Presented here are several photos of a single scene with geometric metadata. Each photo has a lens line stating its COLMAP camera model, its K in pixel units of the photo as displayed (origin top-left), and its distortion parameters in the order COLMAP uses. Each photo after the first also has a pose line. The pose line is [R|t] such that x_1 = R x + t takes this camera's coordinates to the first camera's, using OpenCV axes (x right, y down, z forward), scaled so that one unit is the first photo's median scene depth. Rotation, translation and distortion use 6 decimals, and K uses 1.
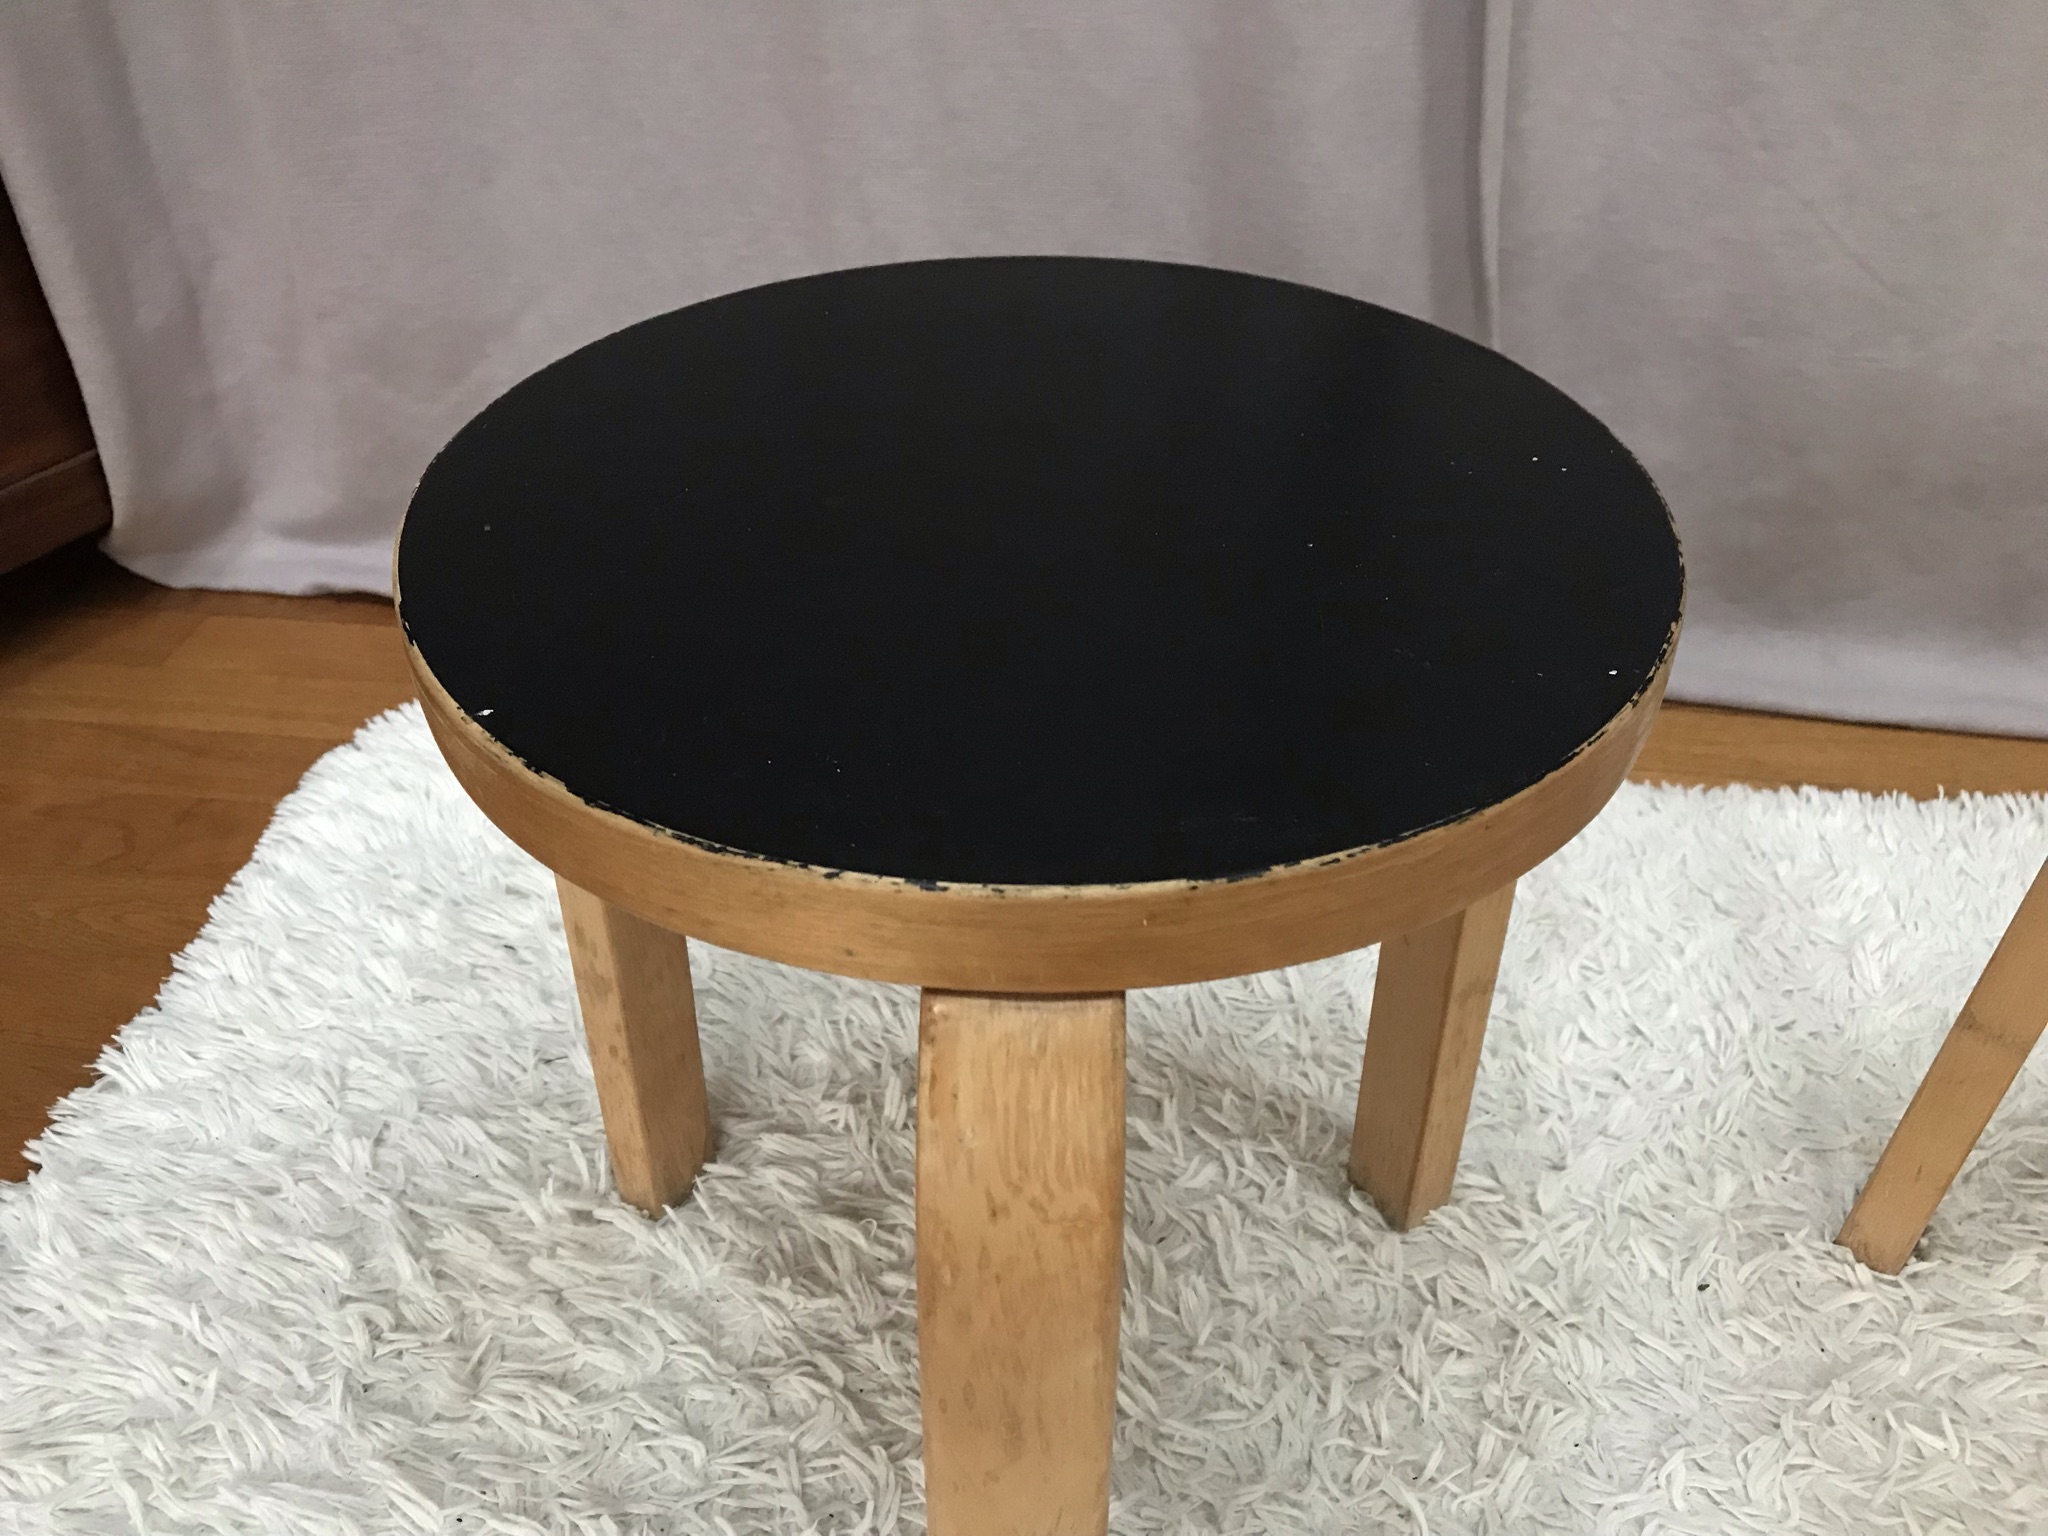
lens RADIAL K [[1646.5, 0, 995.3], [0, 1646.5, 727.9], [0, 0, 1]] dist [0.002642, 0.012720]
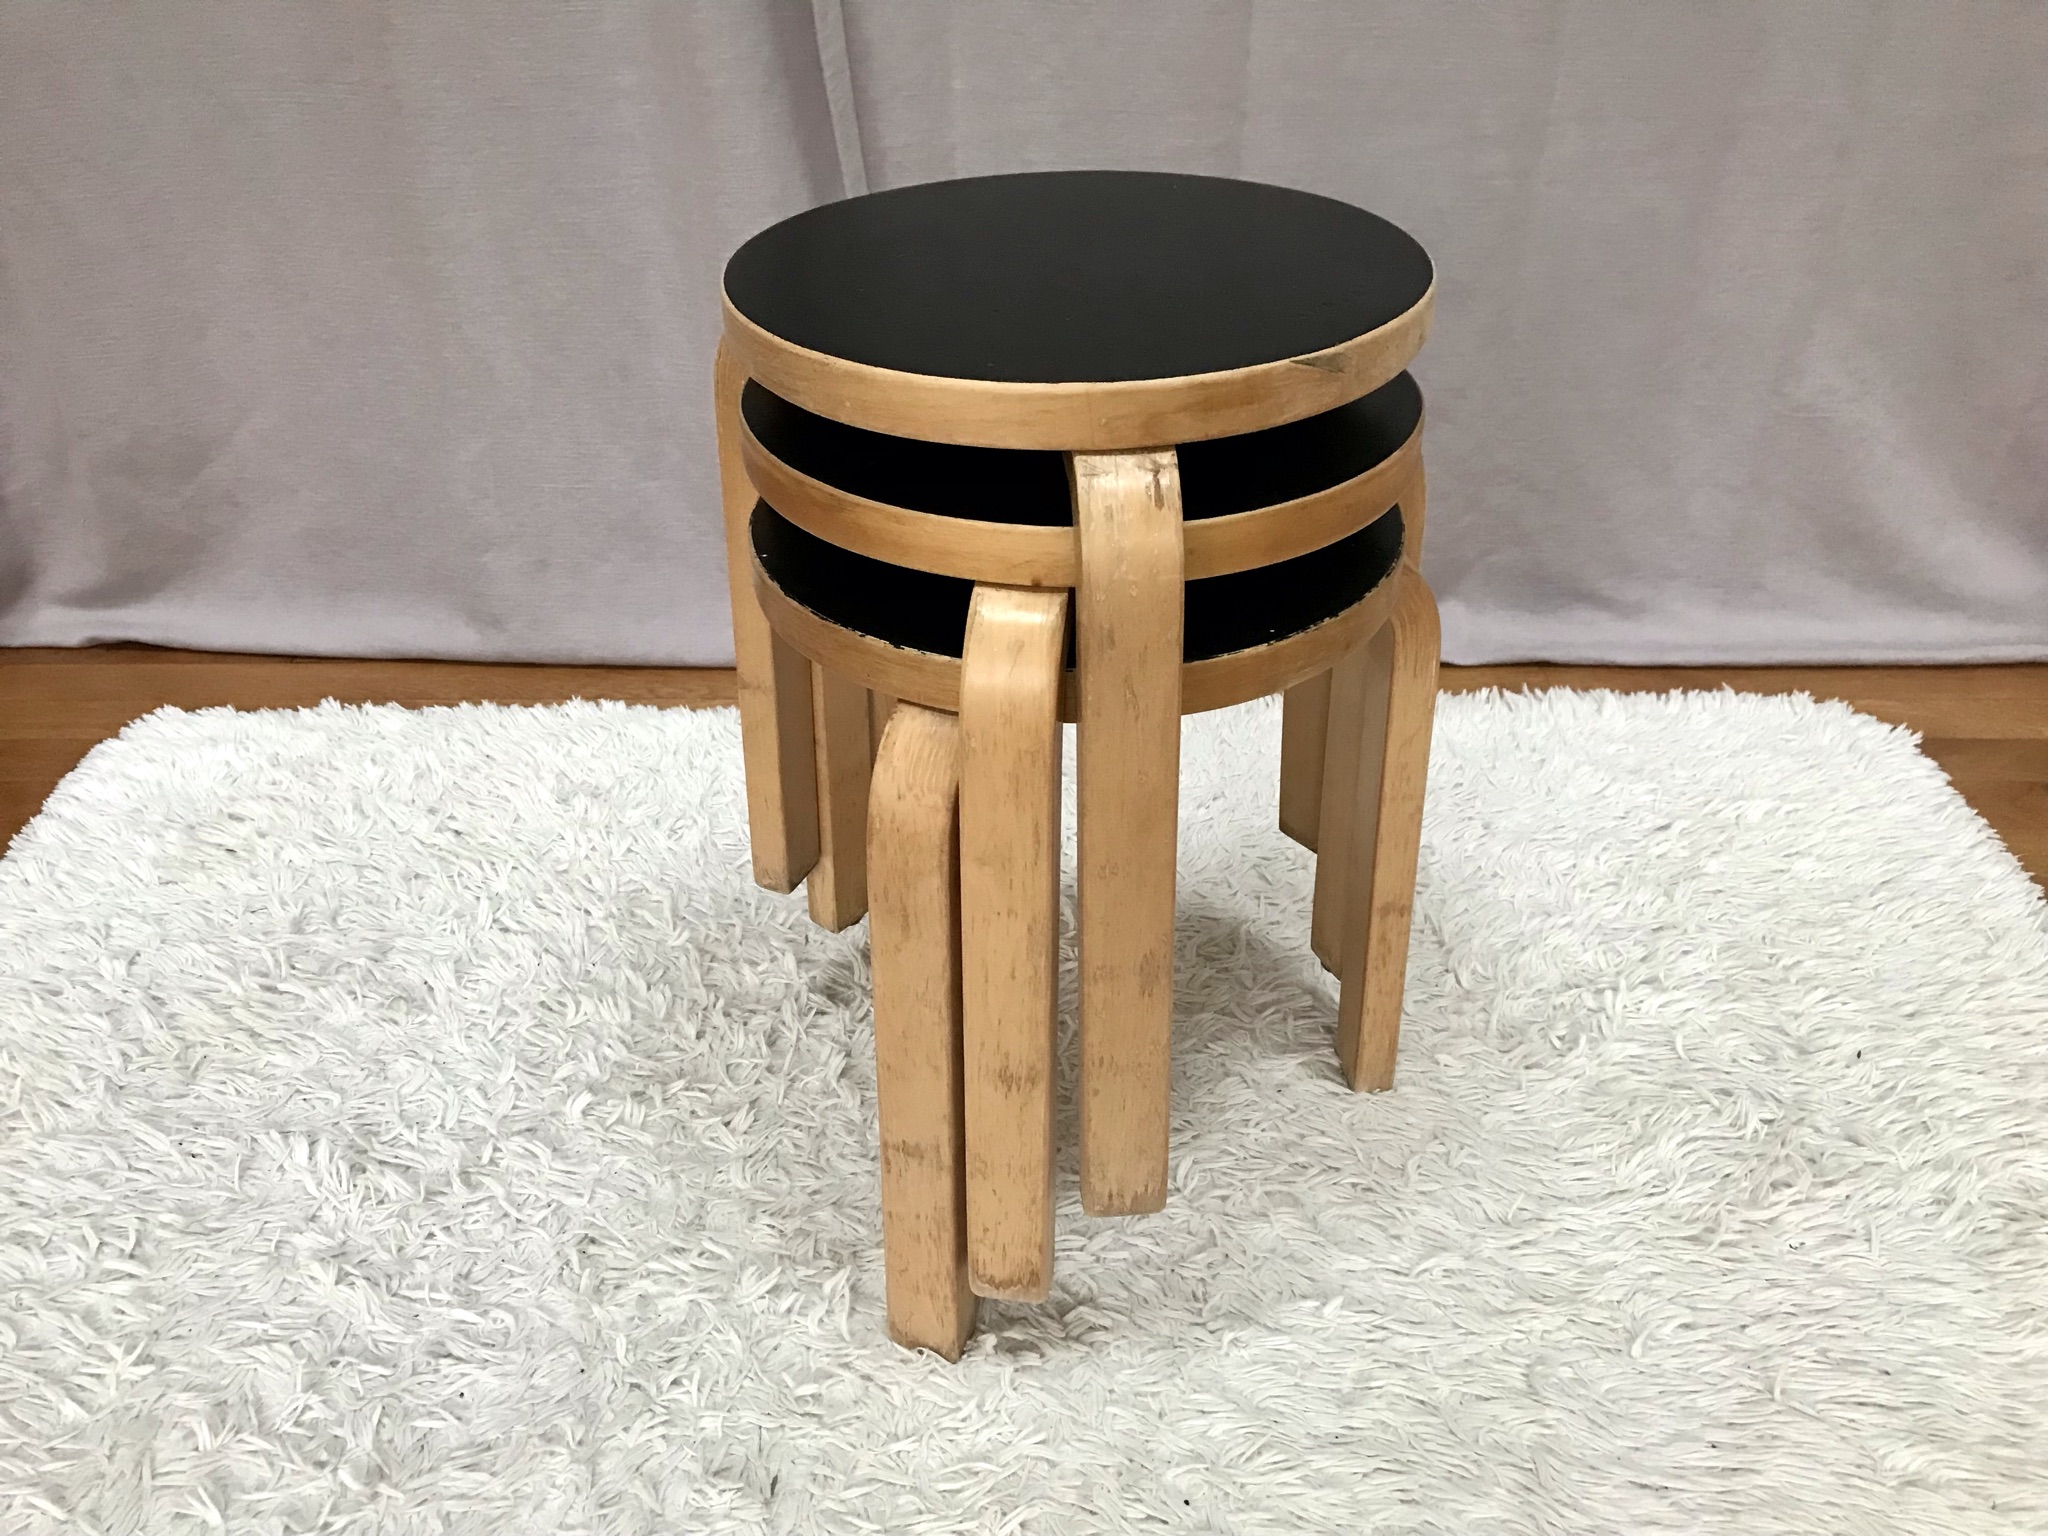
lens RADIAL K [[1646.5, 0, 1026.4], [0, 1646.5, 754.5], [0, 0, 1]] dist [0.002642, 0.012720]
pose [[0.992927, -0.068119, 0.097244, 0.312819], [0.074182, 0.995429, -0.060155, 0.218854], [-0.092702, 0.066943, 0.993441, -0.604781]]
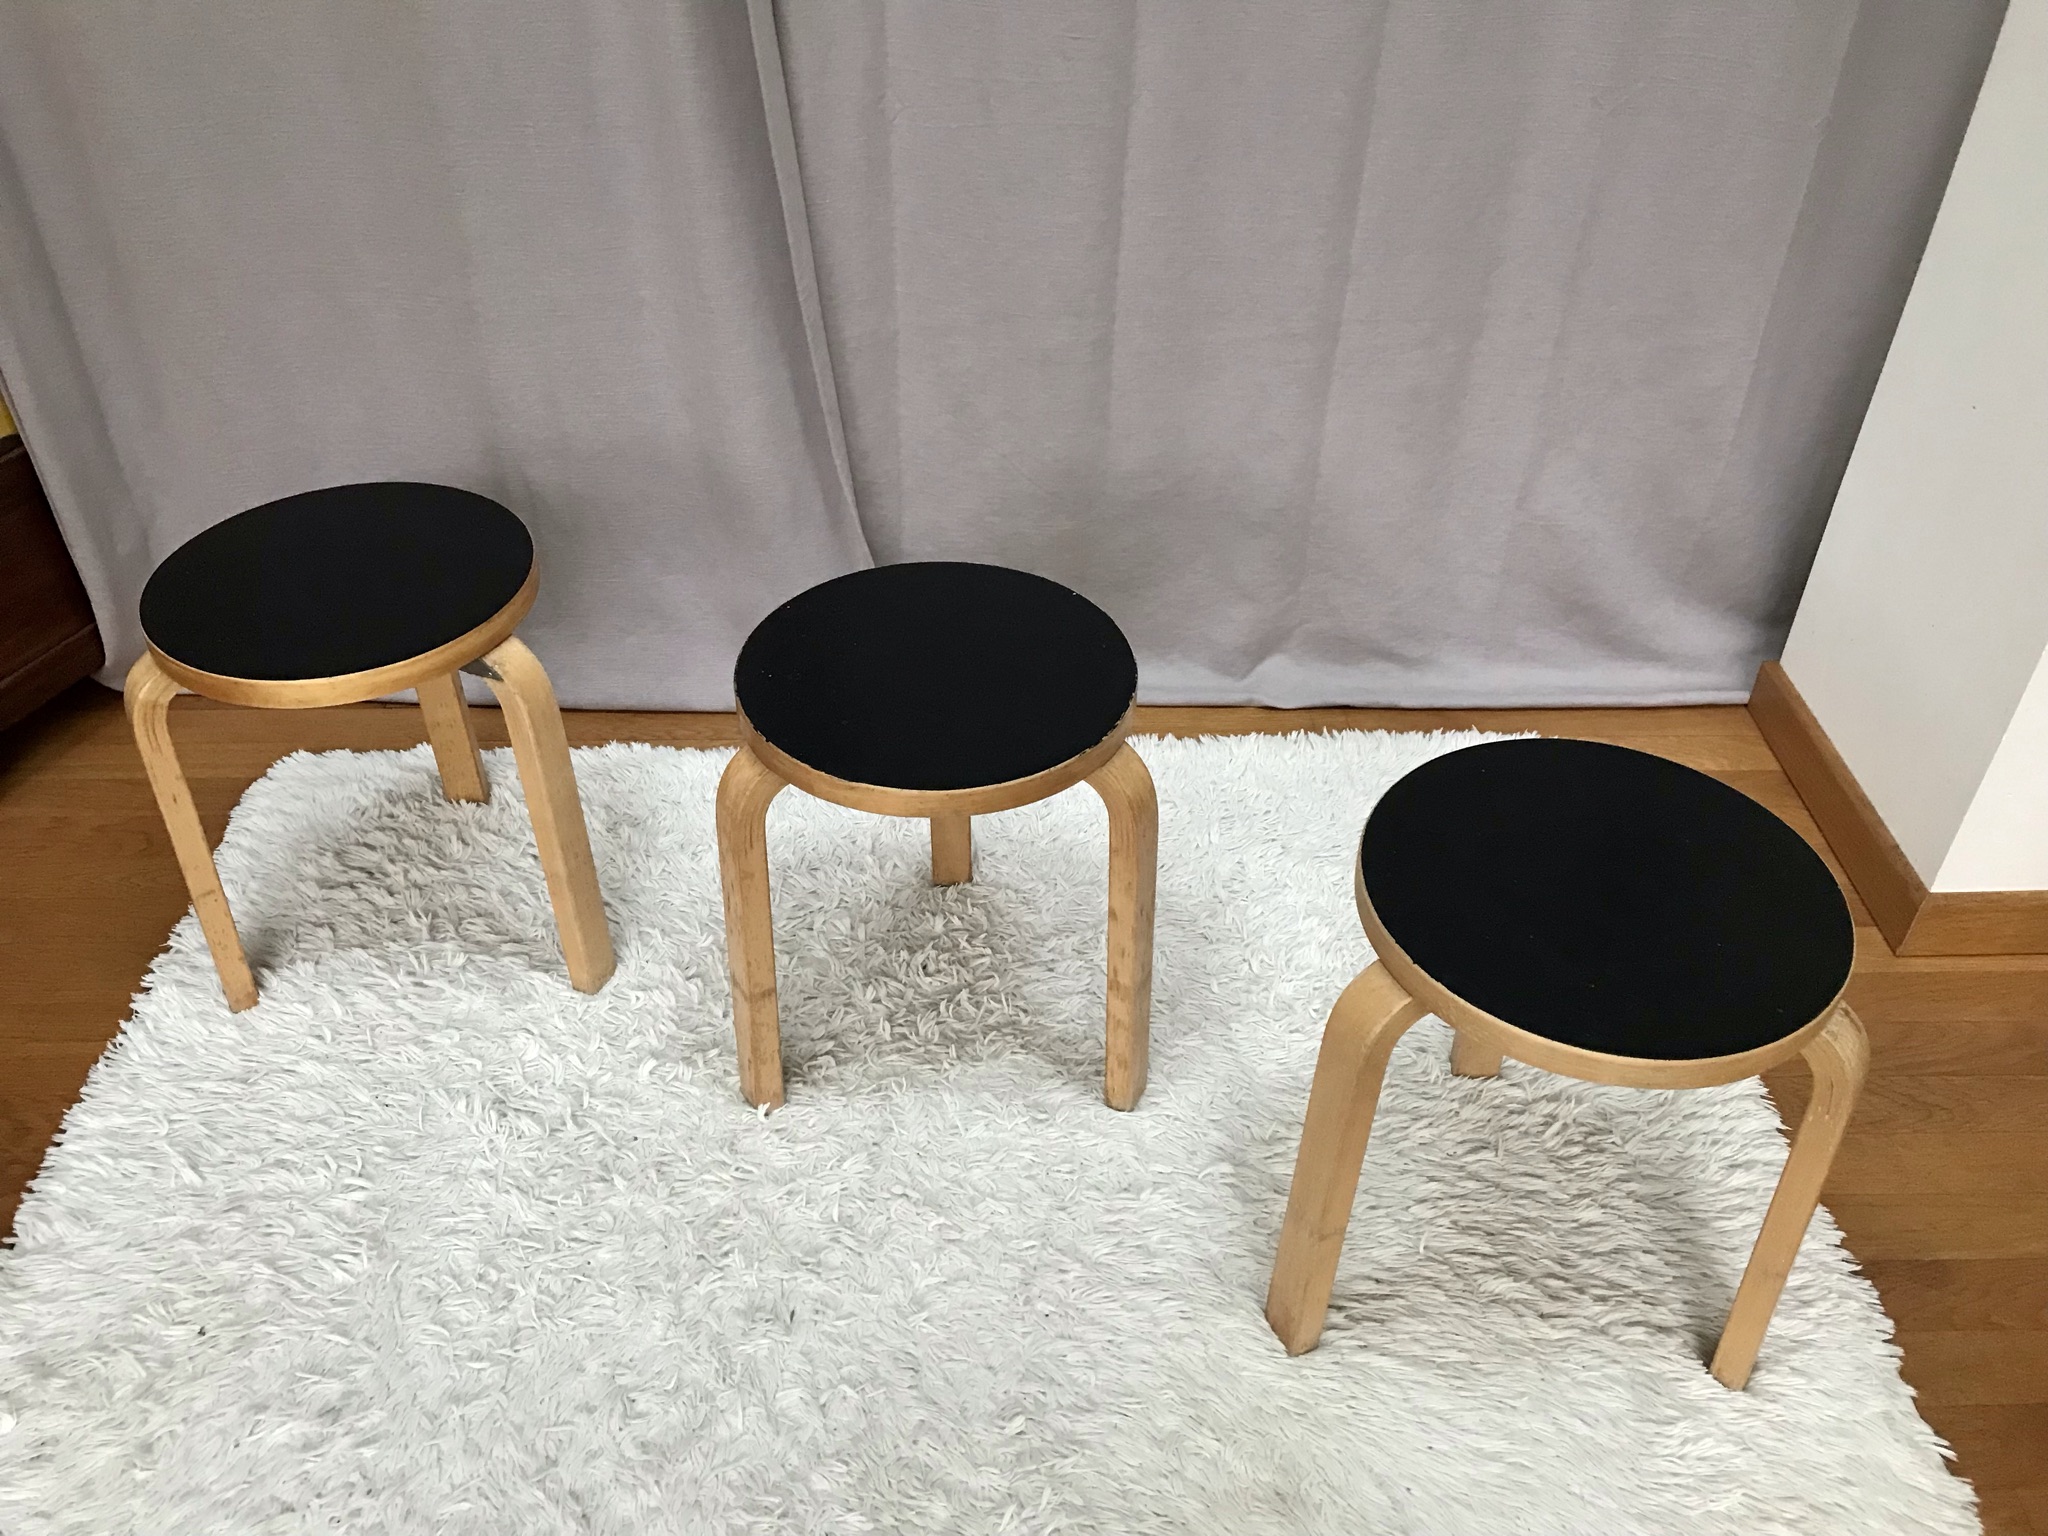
lens RADIAL K [[1646.5, 0, 1027.2], [0, 1646.5, 750.5], [0, 0, 1]] dist [0.002642, 0.012720]
pose [[0.988915, -0.080449, 0.124800, 0.296311], [0.077034, 0.996516, 0.031956, -0.019797], [-0.126936, -0.021988, 0.991667, -1.248547]]
